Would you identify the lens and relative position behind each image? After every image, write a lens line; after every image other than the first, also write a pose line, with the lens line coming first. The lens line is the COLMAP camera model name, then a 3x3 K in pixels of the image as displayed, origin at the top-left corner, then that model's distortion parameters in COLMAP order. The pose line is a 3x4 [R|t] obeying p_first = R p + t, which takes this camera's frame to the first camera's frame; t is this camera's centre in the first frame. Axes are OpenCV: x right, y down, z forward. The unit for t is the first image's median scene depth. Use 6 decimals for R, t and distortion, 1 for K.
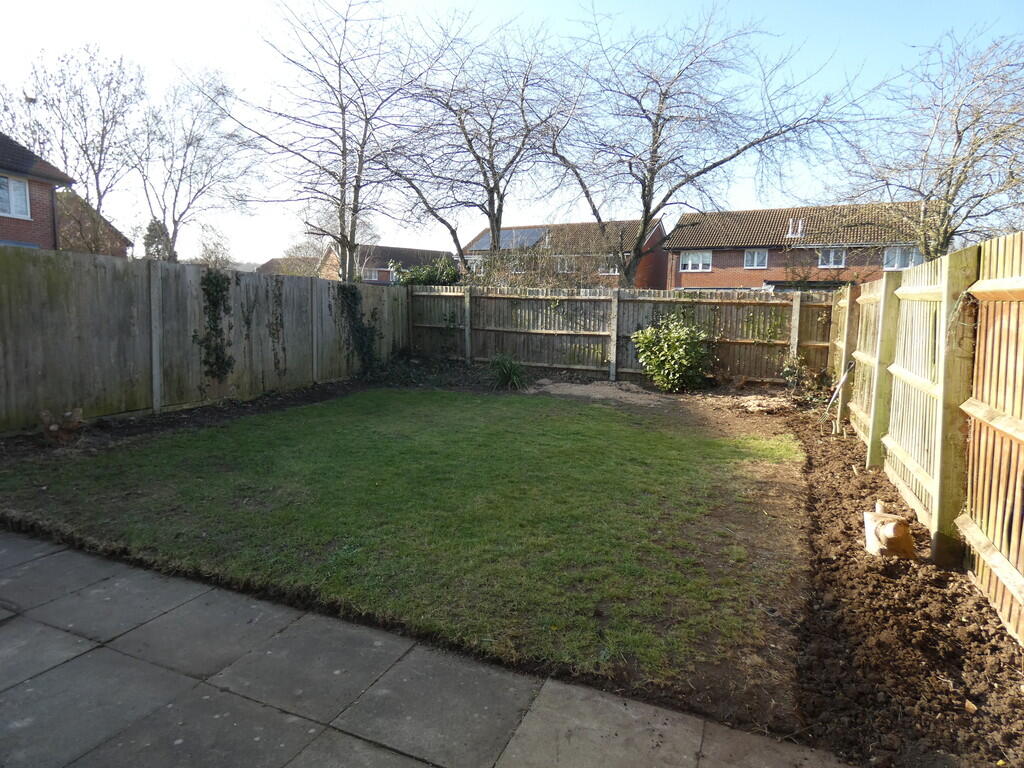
lens RADIAL K [[614.4, 0, 512.5], [0, 614.4, 384.6], [0, 0, 1]] dist [-0.003123, 0.003260]
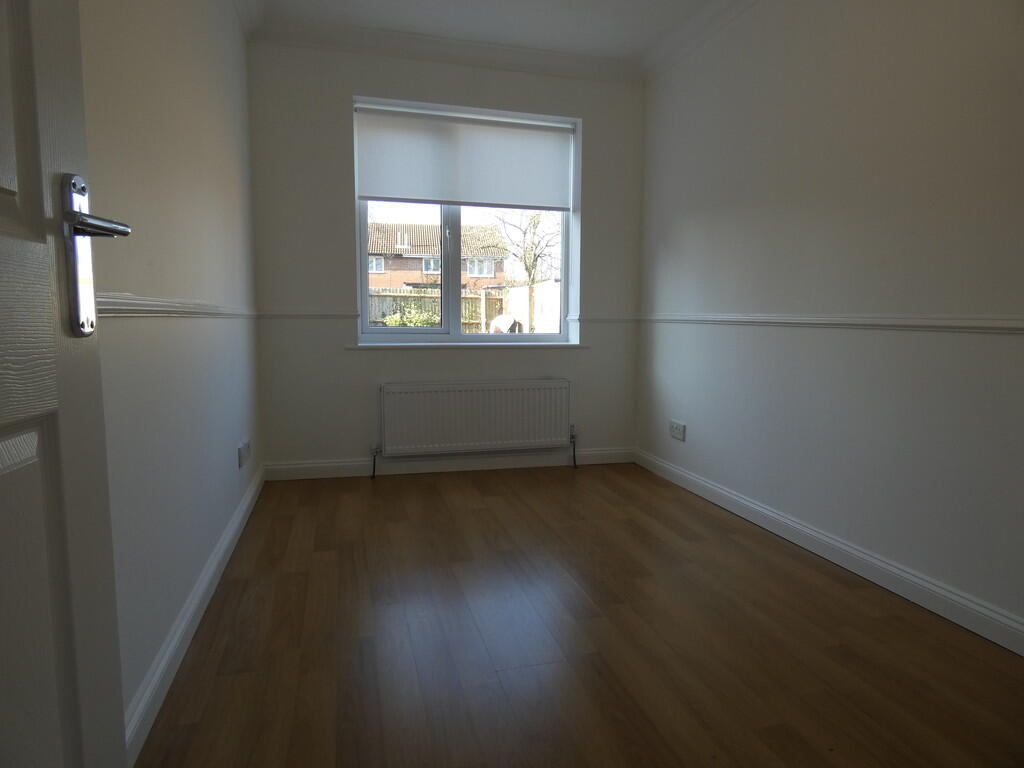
lens RADIAL K [[614.4, 0, 512.1], [0, 614.4, 381.9], [0, 0, 1]] dist [-0.003123, 0.003260]
pose [[0.780850, -0.082843, 0.619201, -0.450722], [0.086597, 0.995953, 0.024045, 0.051769], [-0.618687, 0.034845, 0.784864, -0.276375]]
